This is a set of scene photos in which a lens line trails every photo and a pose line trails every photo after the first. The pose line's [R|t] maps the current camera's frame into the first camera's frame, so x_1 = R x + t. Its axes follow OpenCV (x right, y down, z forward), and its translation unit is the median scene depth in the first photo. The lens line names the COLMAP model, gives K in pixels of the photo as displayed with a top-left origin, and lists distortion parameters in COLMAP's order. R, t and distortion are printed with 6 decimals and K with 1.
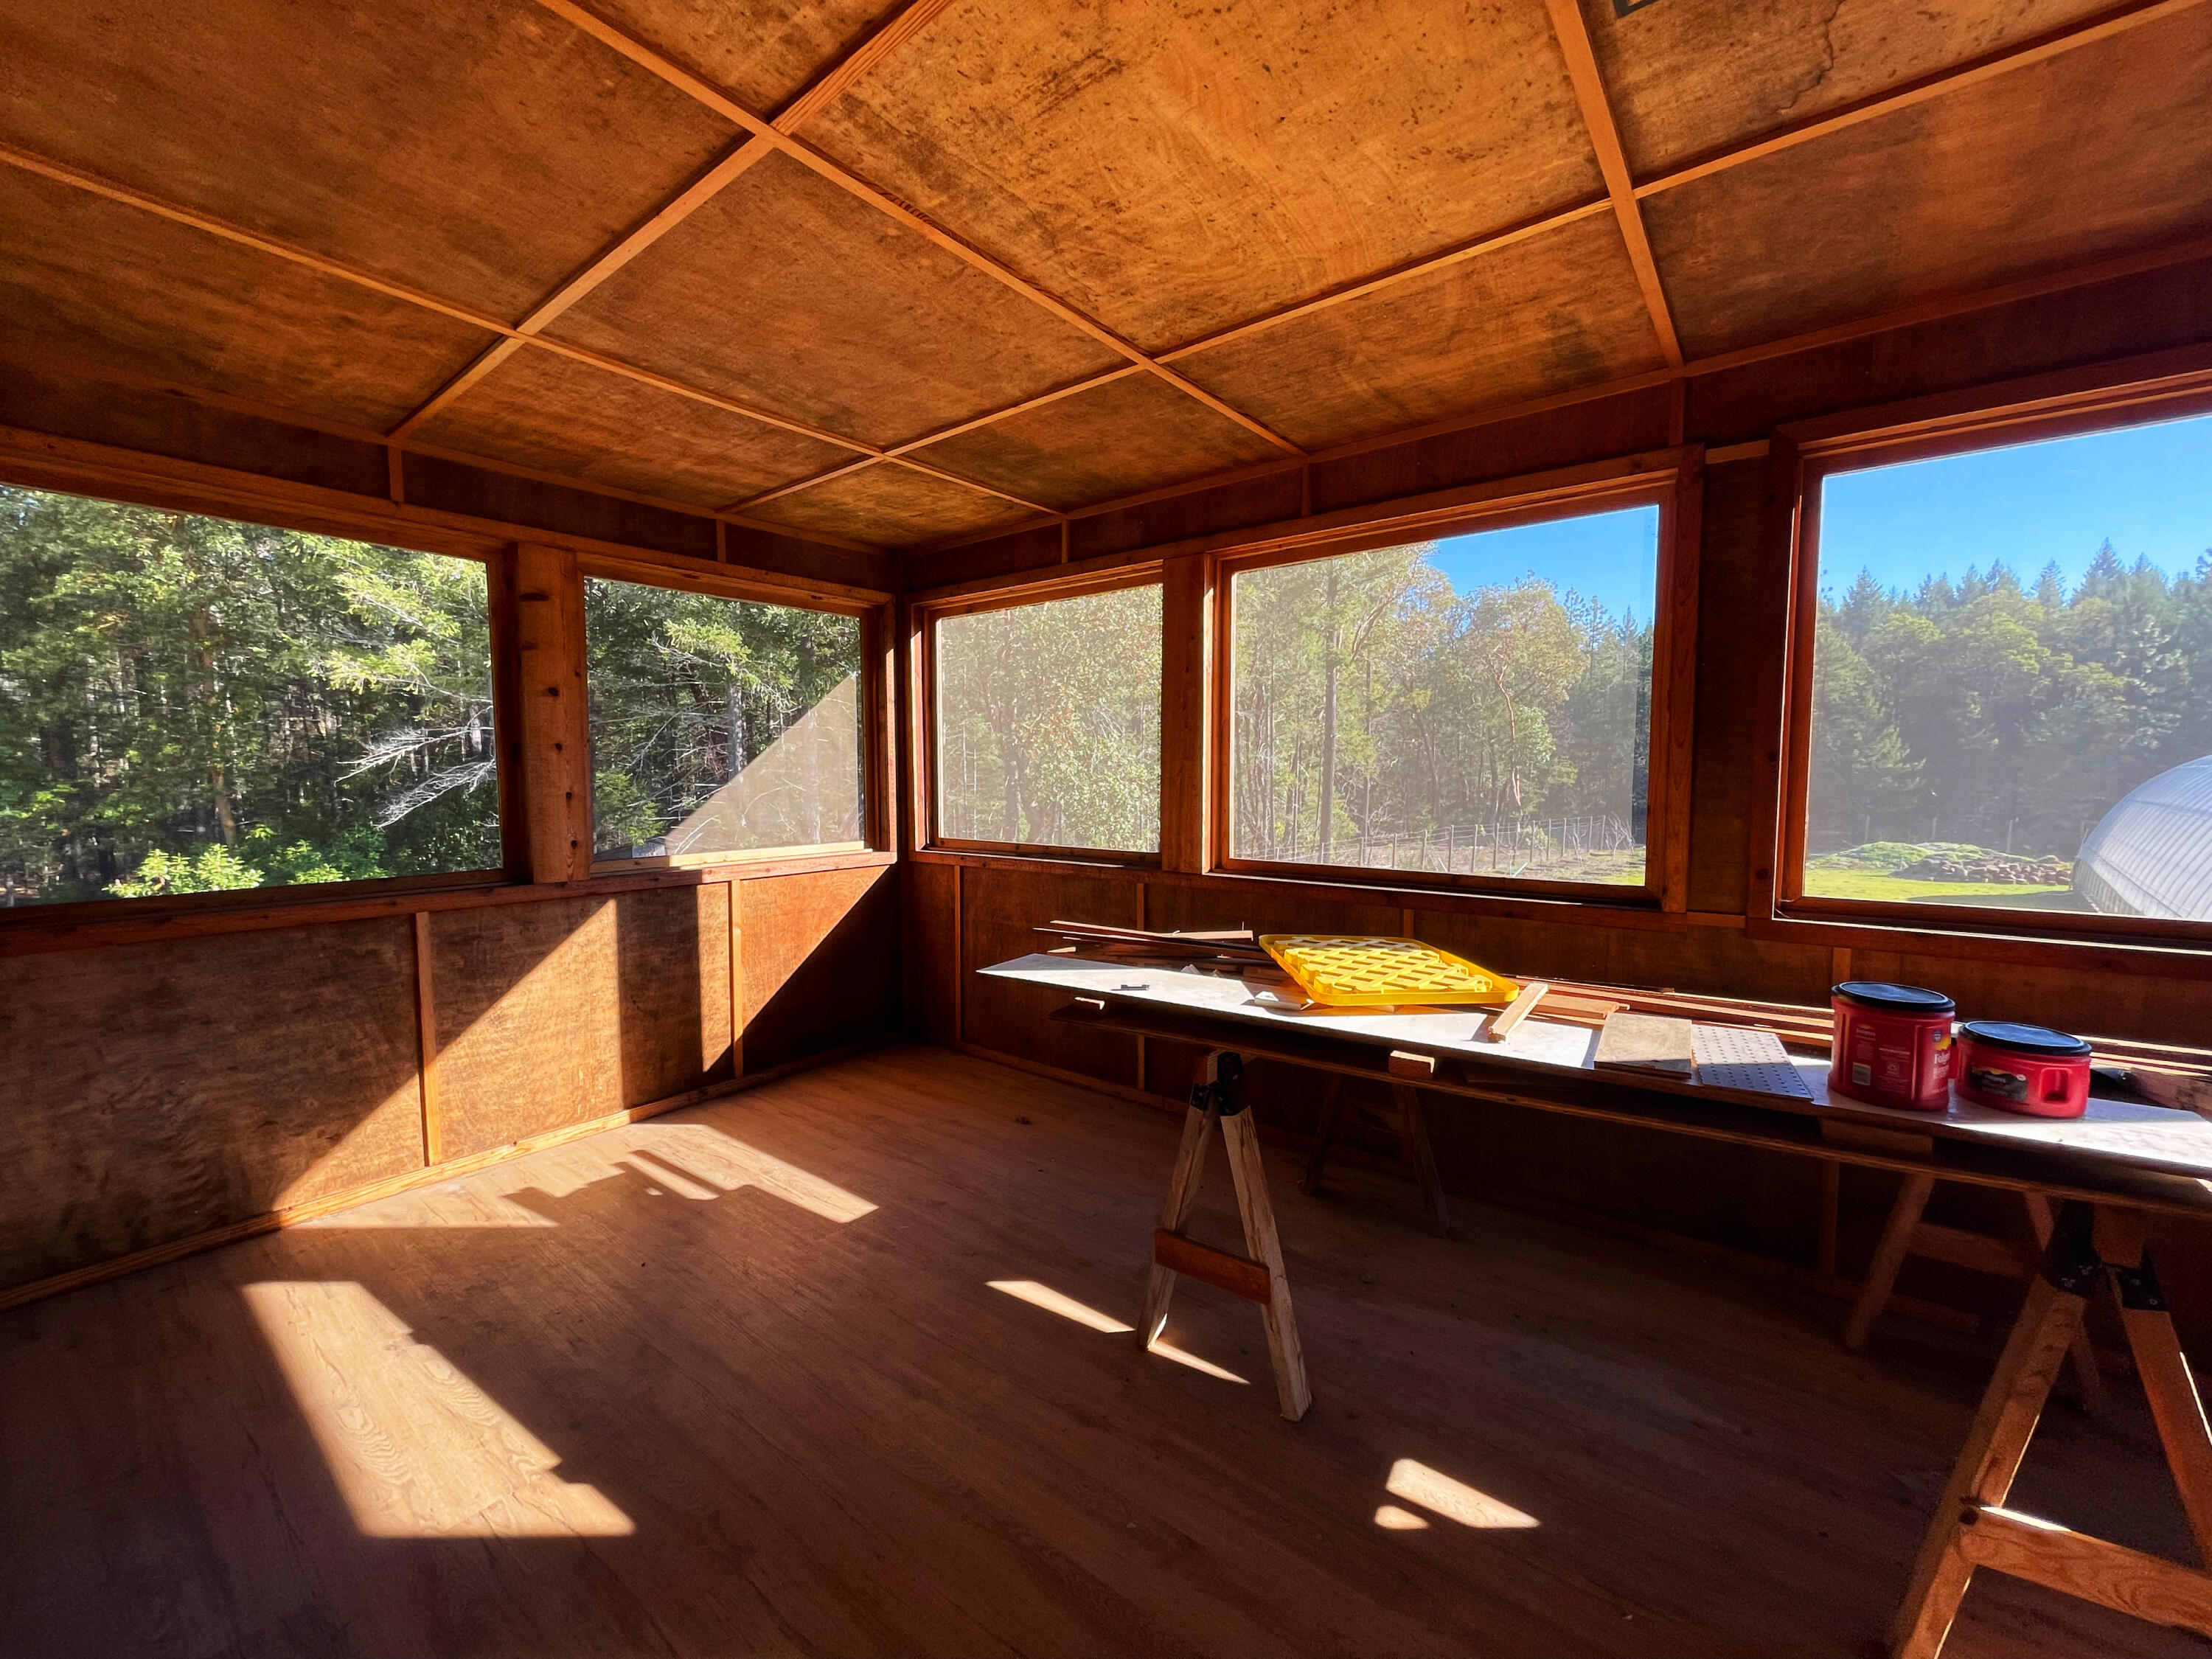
lens RADIAL K [[880.0, 0, 1107.9], [0, 880.0, 837.3], [0, 0, 1]] dist [-0.000456, 0.000029]
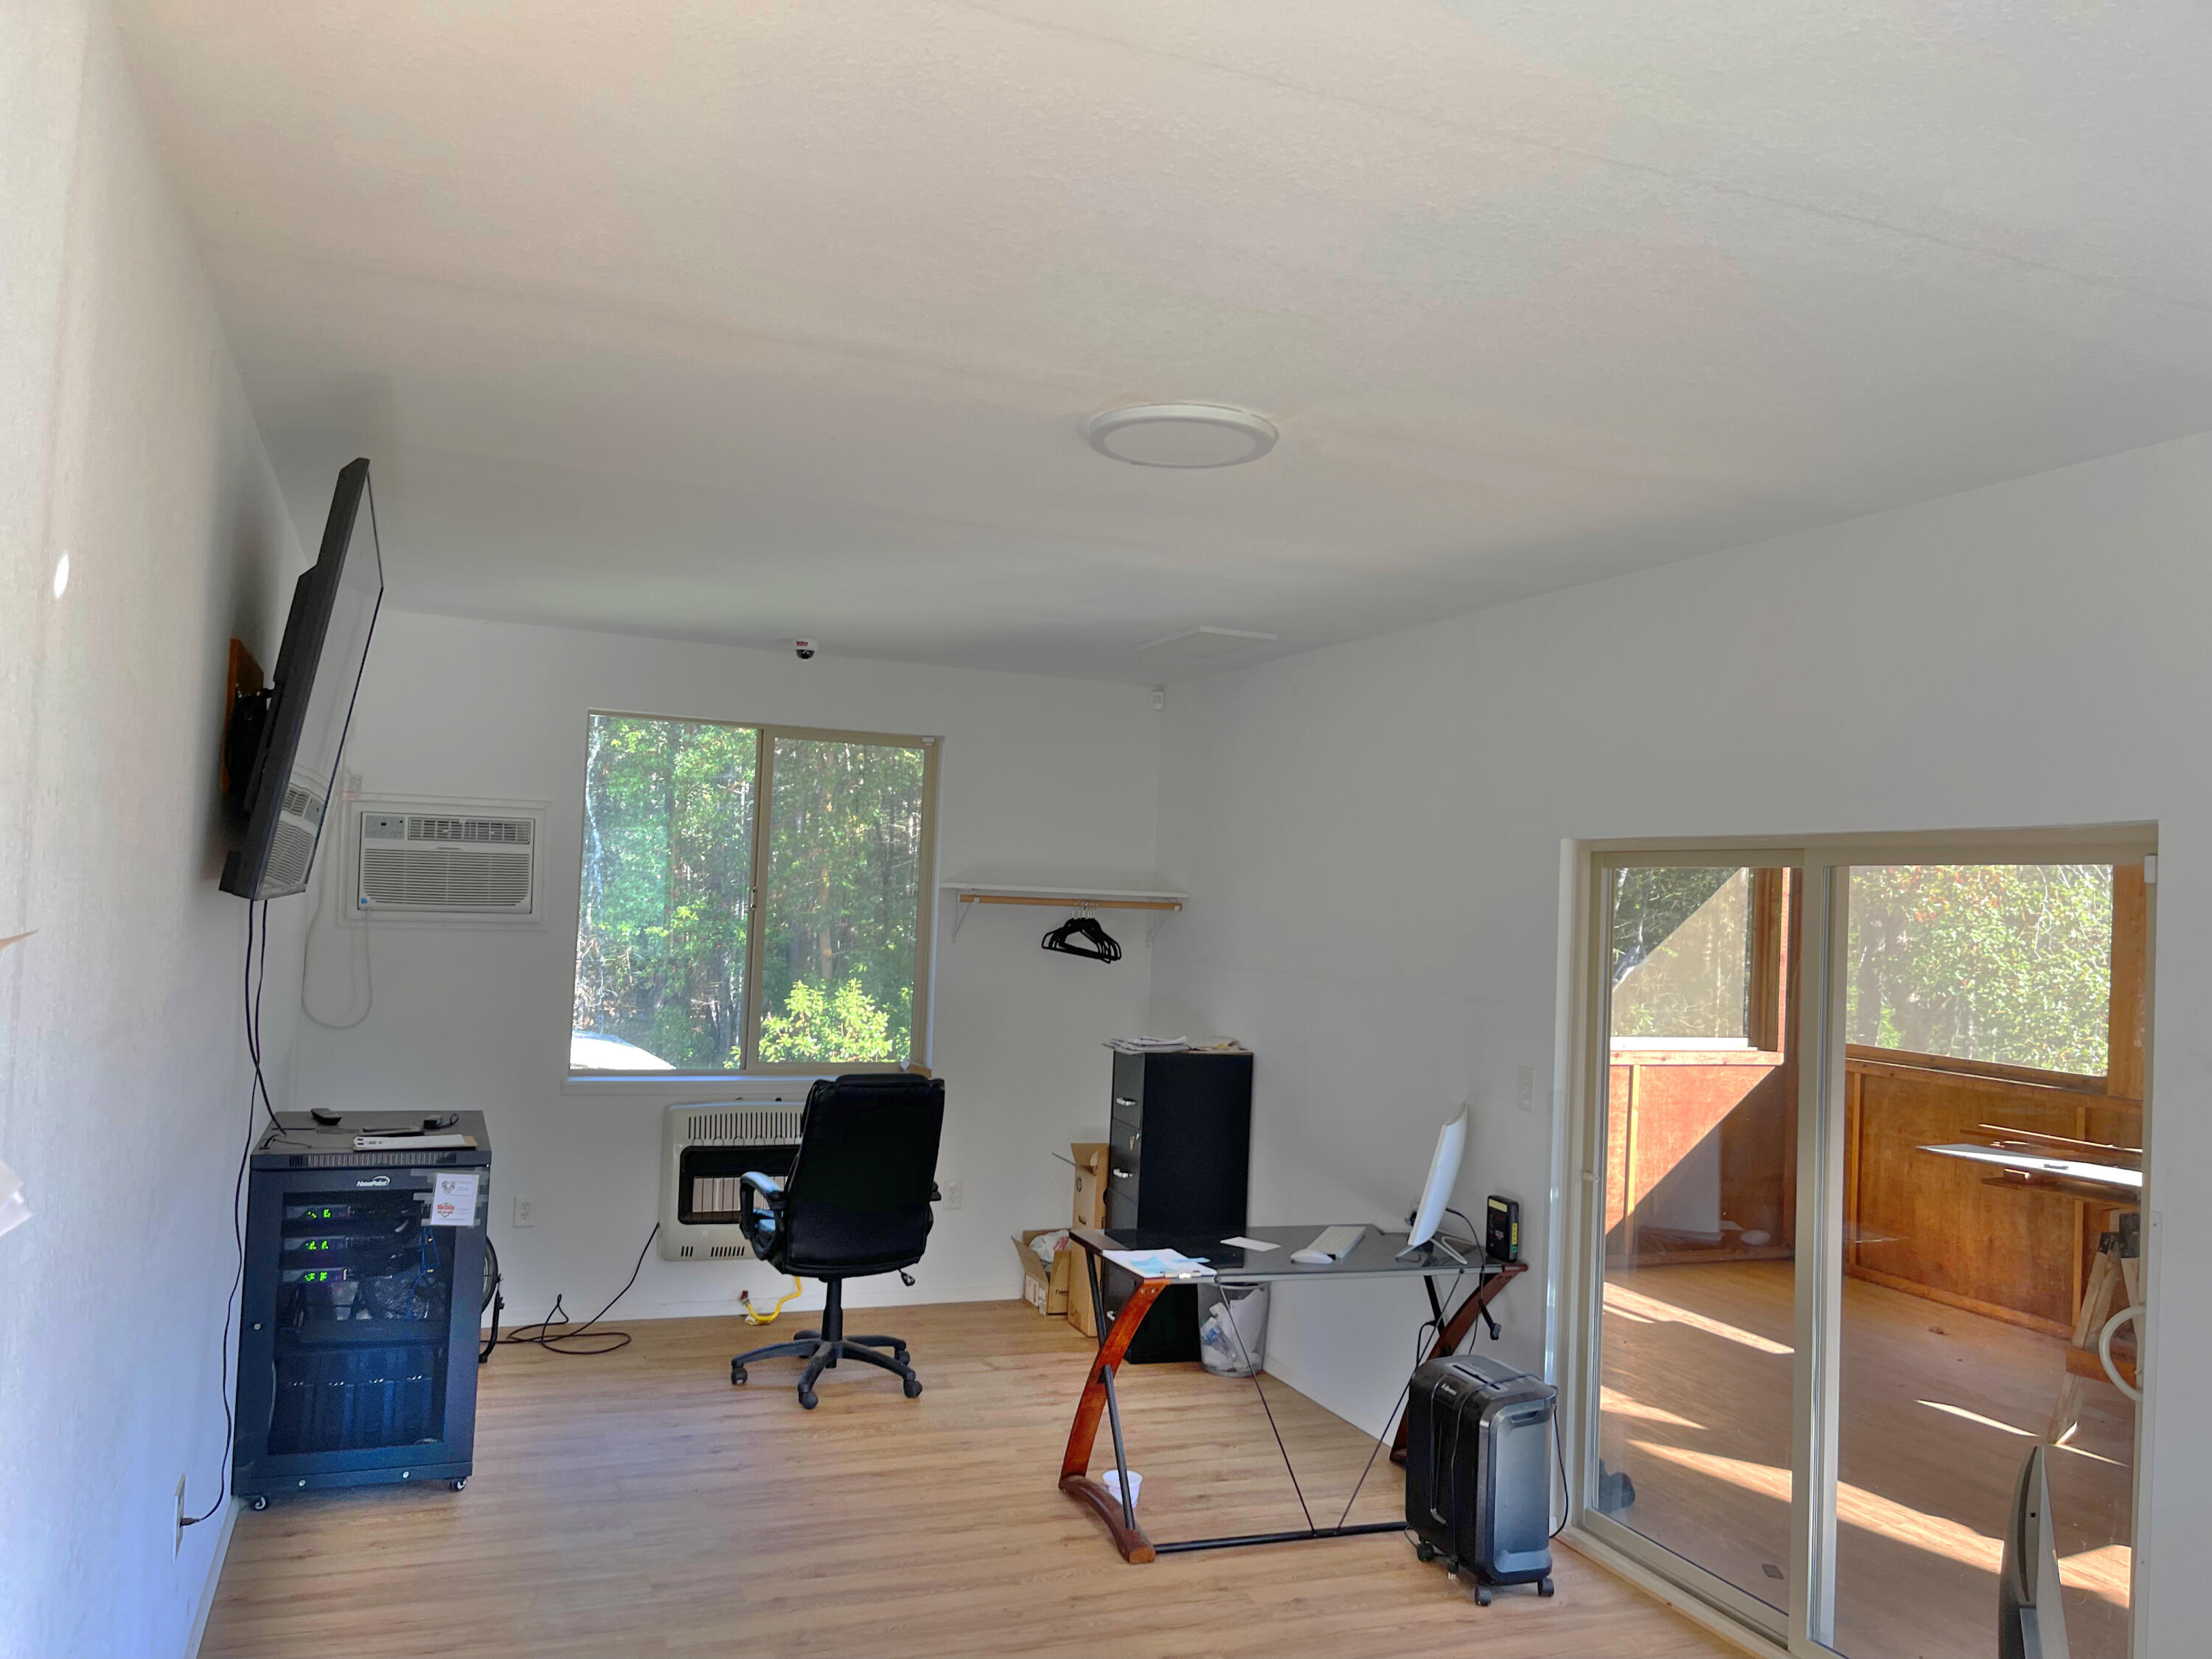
lens RADIAL K [[1691.3, 0, 1104.1], [0, 1691.3, 843.1], [0, 0, 1]] dist [0.047114, -0.004771]
pose [[0.867762, 0.024432, -0.496379, 0.030310], [-0.079216, 0.992821, -0.089616, 0.015602], [0.490626, 0.117087, 0.863468, -1.015509]]
